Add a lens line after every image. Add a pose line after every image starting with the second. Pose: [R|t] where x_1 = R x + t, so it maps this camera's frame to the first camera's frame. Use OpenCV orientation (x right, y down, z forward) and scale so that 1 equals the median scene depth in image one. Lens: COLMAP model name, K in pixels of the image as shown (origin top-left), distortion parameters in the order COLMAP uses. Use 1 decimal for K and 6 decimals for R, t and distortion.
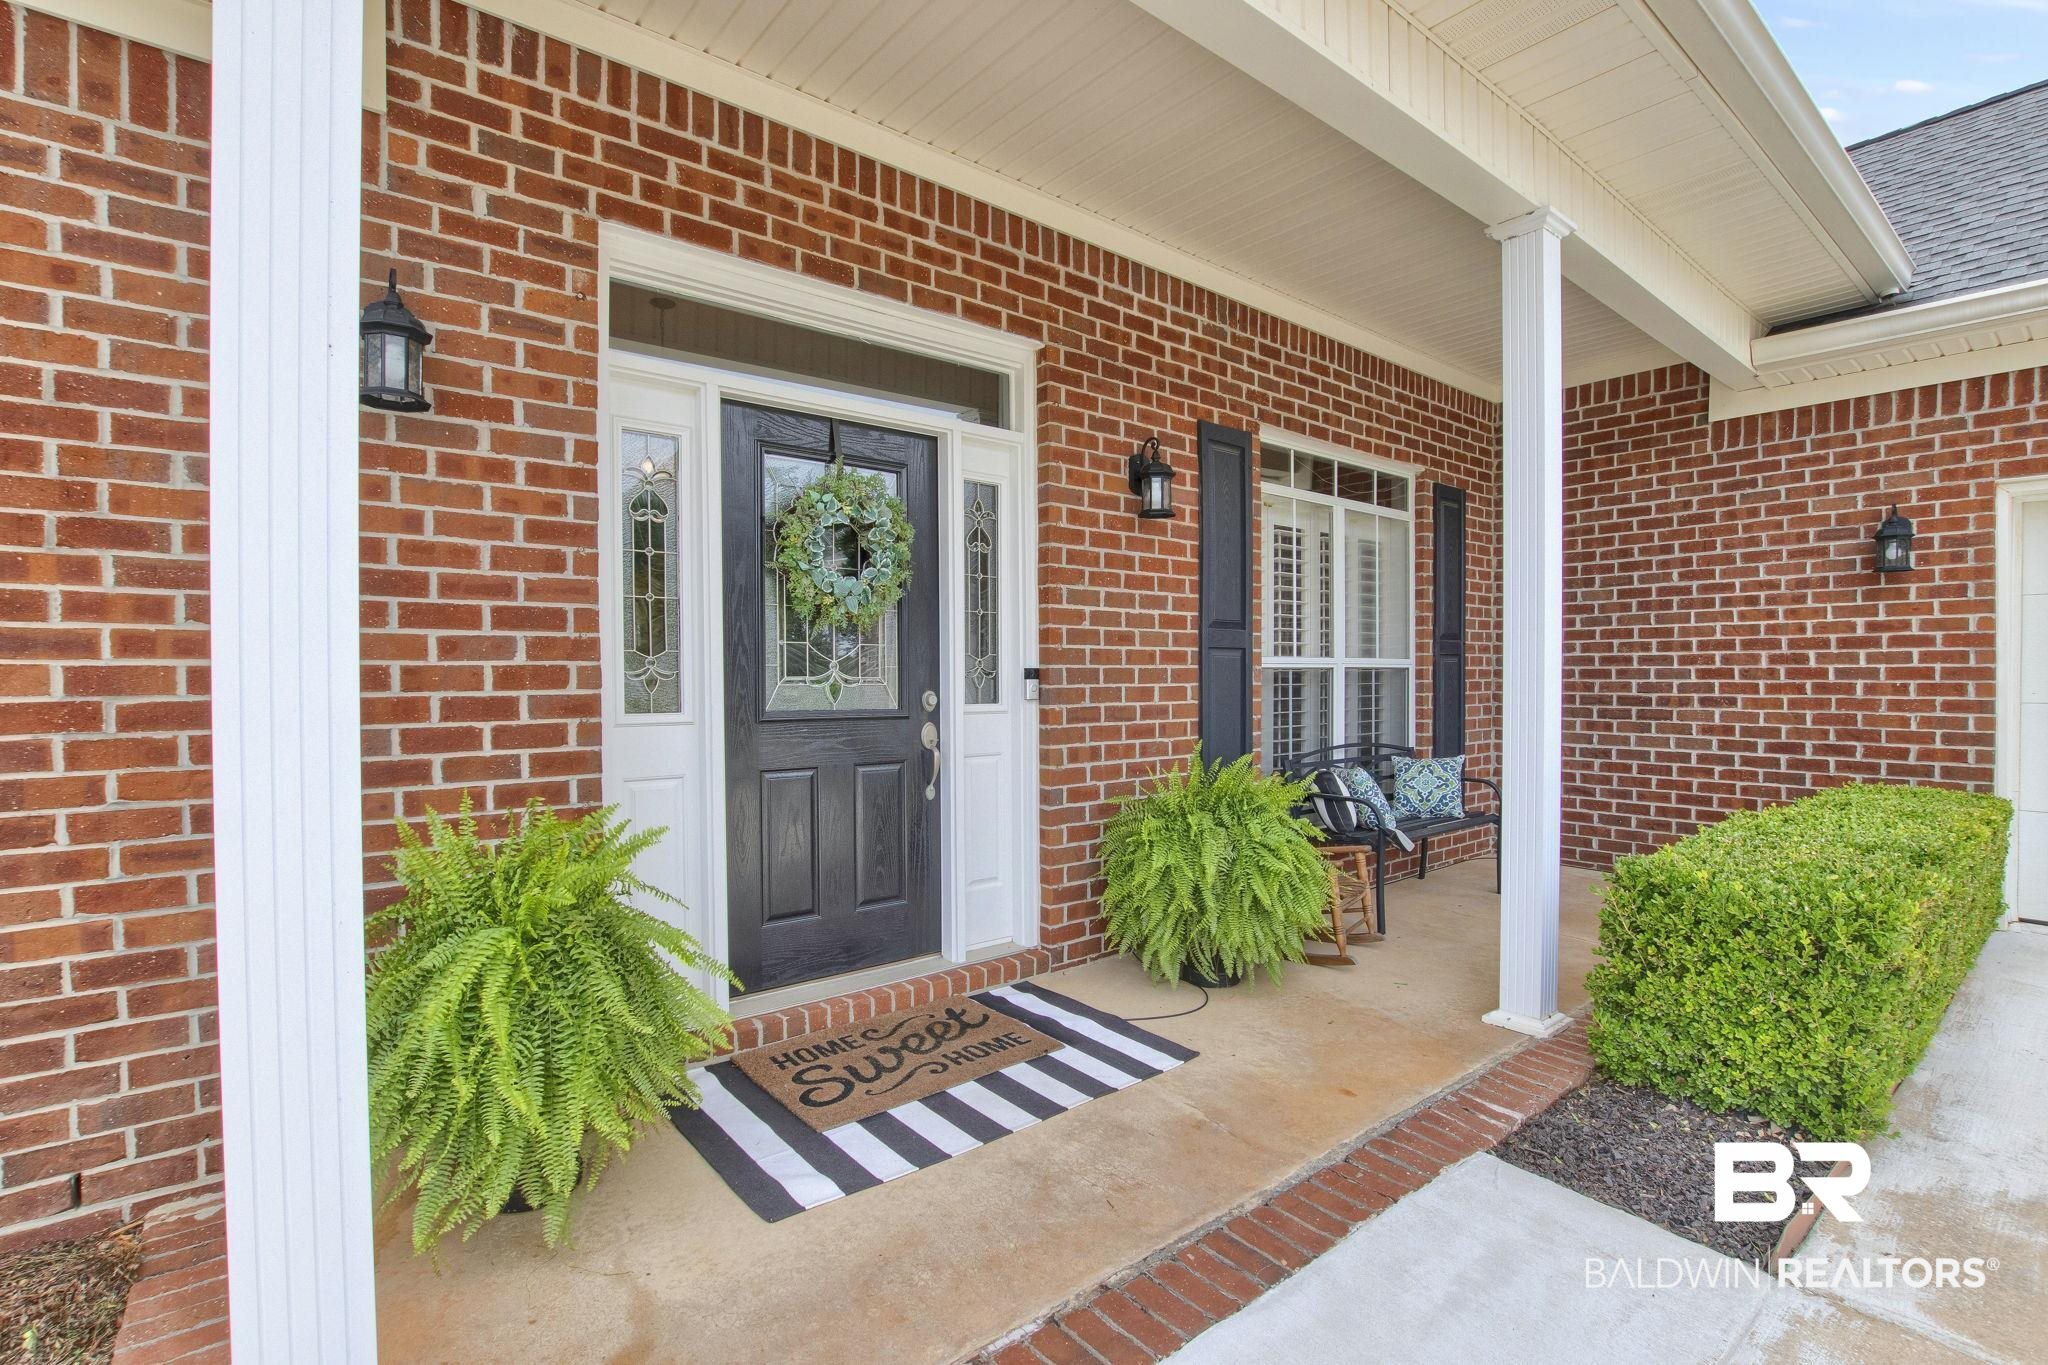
lens RADIAL K [[941.3, 0, 1025.7], [0, 941.3, 702.8], [0, 0, 1]] dist [-0.021167, 0.000277]
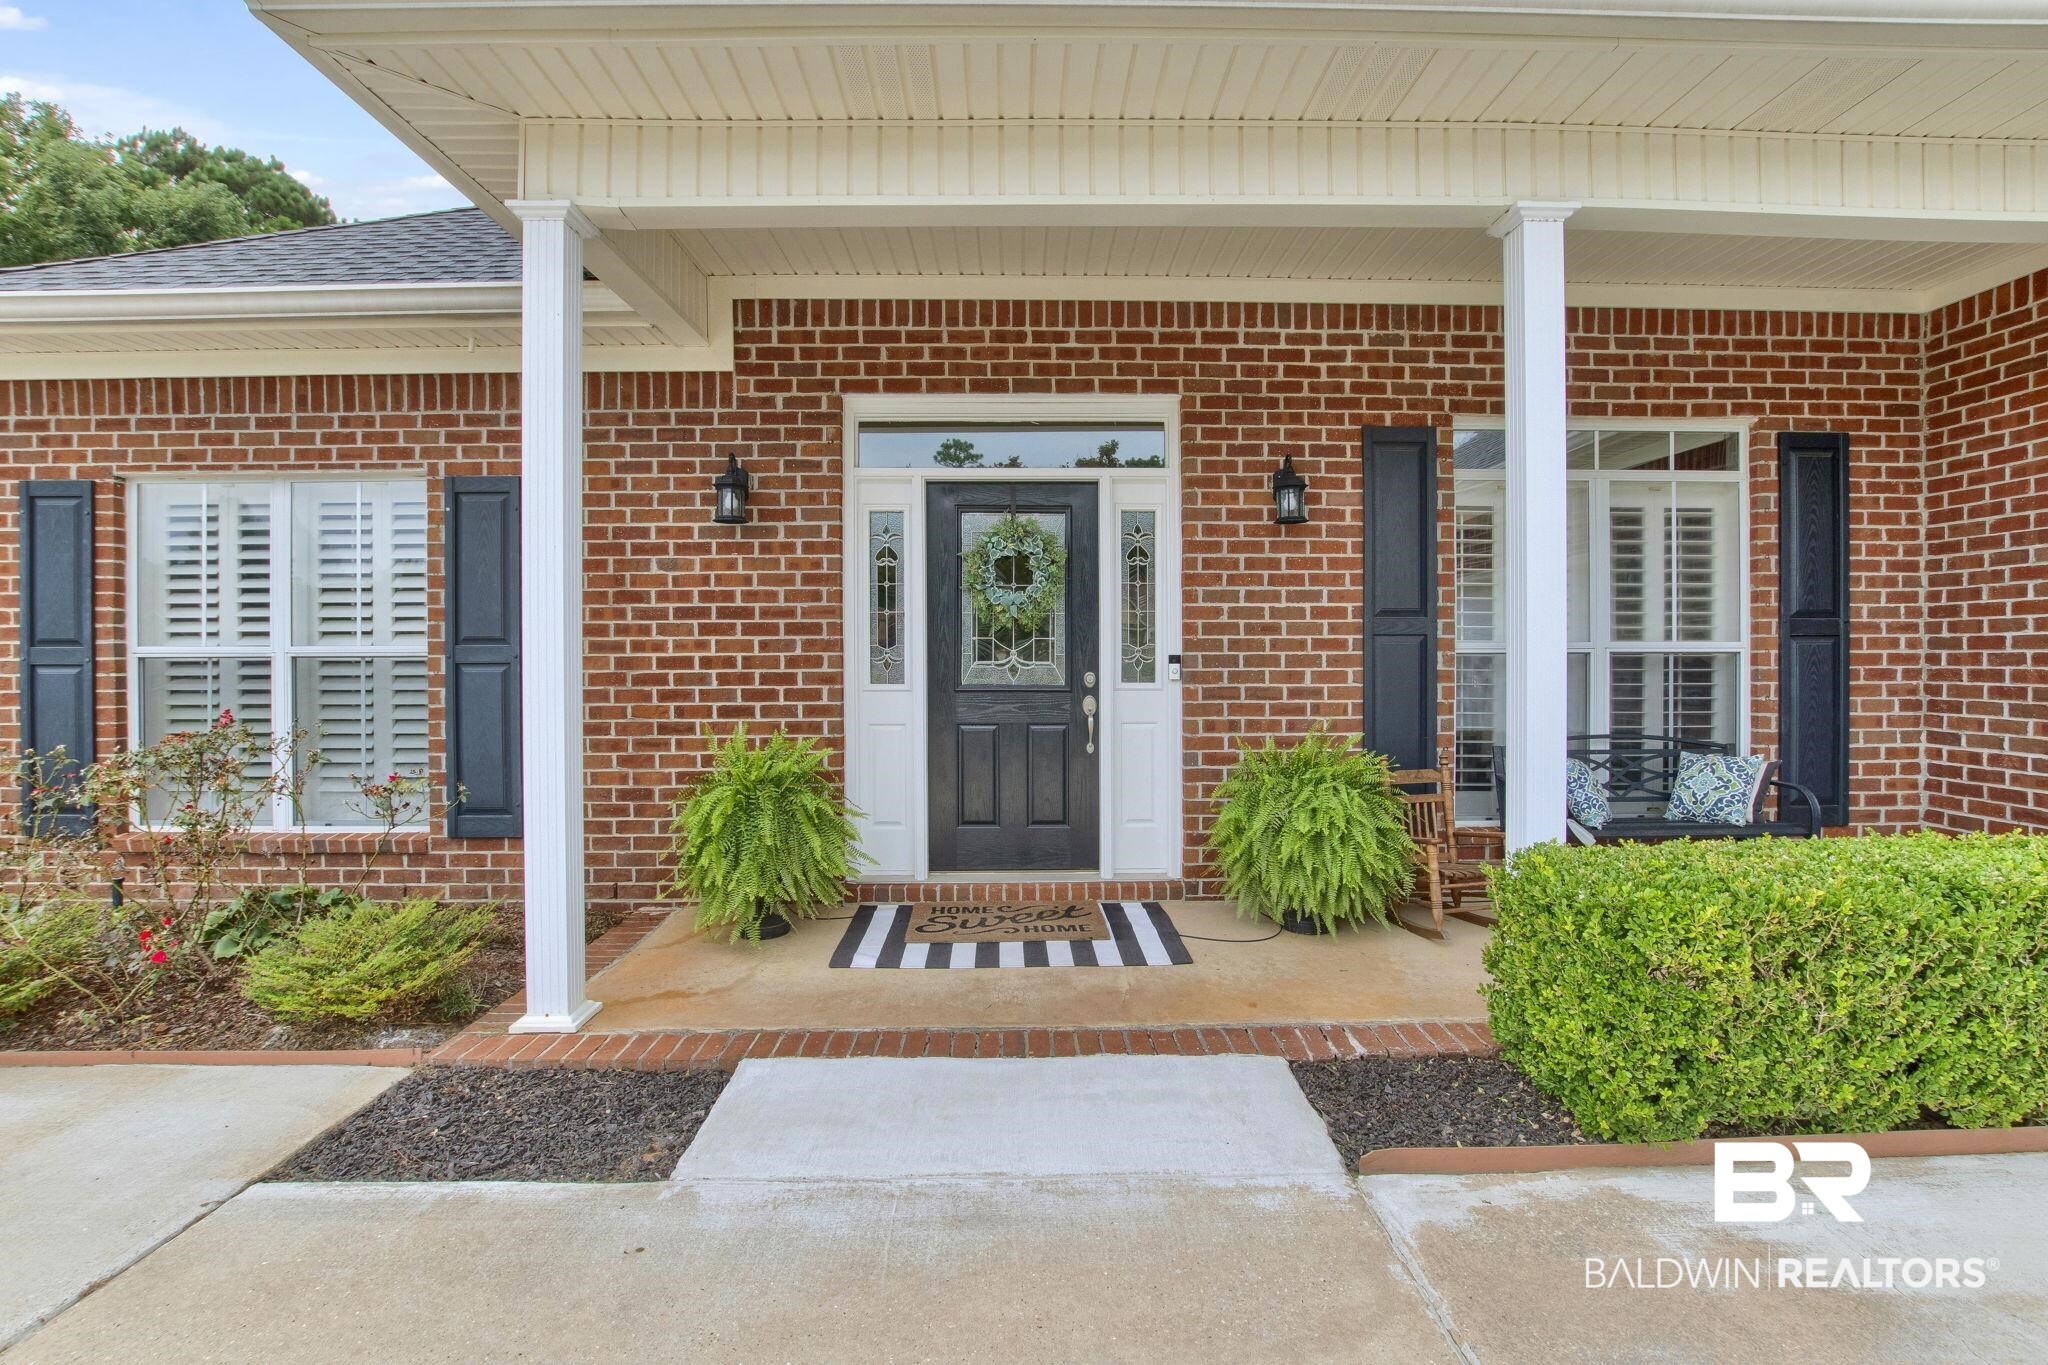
lens RADIAL K [[942.0, 0, 1024.0], [0, 942.0, 682.5], [0, 0, 1]] dist [-0.025135, -0.000128]
pose [[0.792456, 0.017013, -0.609692, 0.785562], [-0.017554, 0.999833, 0.005085, -0.003790], [0.609677, 0.006673, 0.792622, -0.144245]]
